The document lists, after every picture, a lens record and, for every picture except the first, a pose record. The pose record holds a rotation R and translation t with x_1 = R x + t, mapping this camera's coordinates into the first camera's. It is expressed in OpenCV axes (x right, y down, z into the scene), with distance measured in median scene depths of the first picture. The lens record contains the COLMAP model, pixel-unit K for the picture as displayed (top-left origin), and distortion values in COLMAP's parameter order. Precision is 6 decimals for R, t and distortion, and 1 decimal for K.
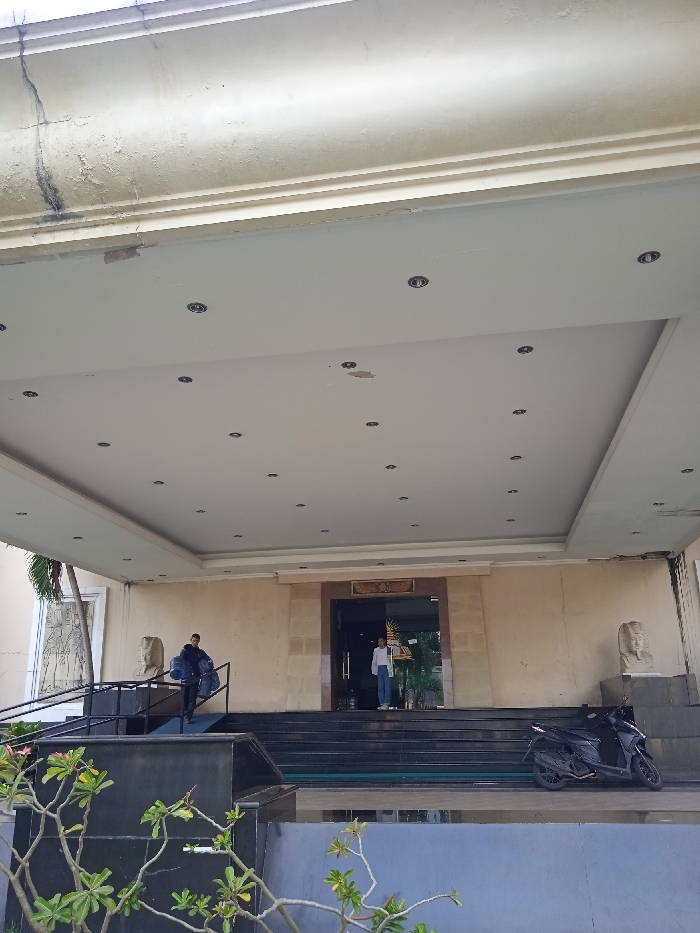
lens RADIAL K [[772.5, 0, 335.4], [0, 772.5, 466.7], [0, 0, 1]] dist [0.044450, -0.073371]
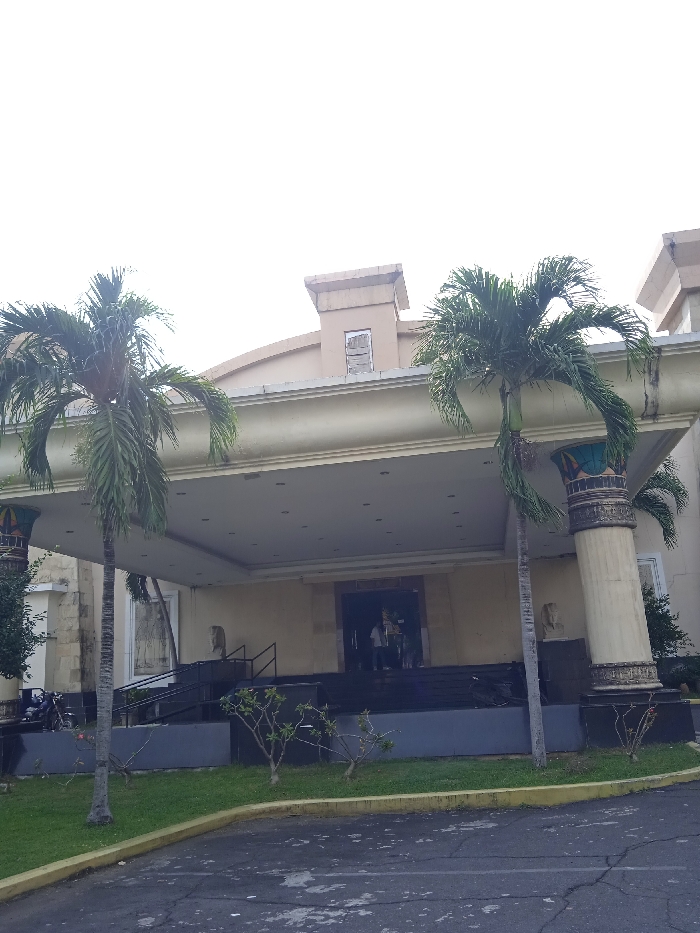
lens RADIAL K [[772.5, 0, 335.4], [0, 772.5, 466.7], [0, 0, 1]] dist [0.044450, -0.073371]
pose [[0.999148, -0.041144, 0.003305, -0.012755], [0.040952, 0.998129, 0.045401, -0.124507], [-0.005166, -0.045227, 0.998963, -0.394735]]
